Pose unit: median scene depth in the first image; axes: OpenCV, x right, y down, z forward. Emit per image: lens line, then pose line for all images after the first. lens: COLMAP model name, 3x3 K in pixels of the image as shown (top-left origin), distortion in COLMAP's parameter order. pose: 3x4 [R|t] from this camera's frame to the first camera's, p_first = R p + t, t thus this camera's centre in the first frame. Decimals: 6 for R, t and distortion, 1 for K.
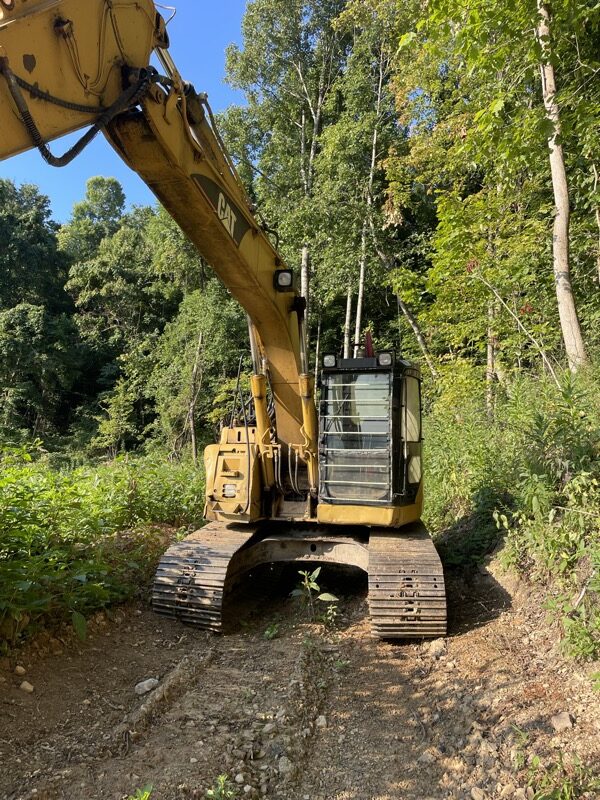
lens RADIAL K [[612.7, 0, 304.7], [0, 612.7, 387.9], [0, 0, 1]] dist [0.100864, -0.151179]
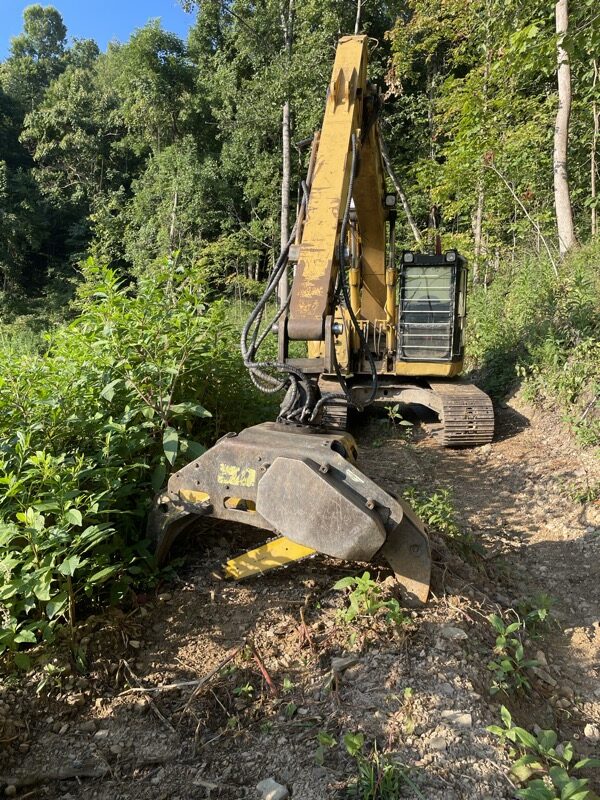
lens RADIAL K [[612.7, 0, 304.7], [0, 612.7, 387.9], [0, 0, 1]] dist [0.100864, -0.151179]
pose [[0.997719, -0.013646, 0.066104, -0.264014], [-0.001477, 0.974703, 0.223500, -0.064126], [-0.067481, -0.223088, 0.972460, -0.349214]]
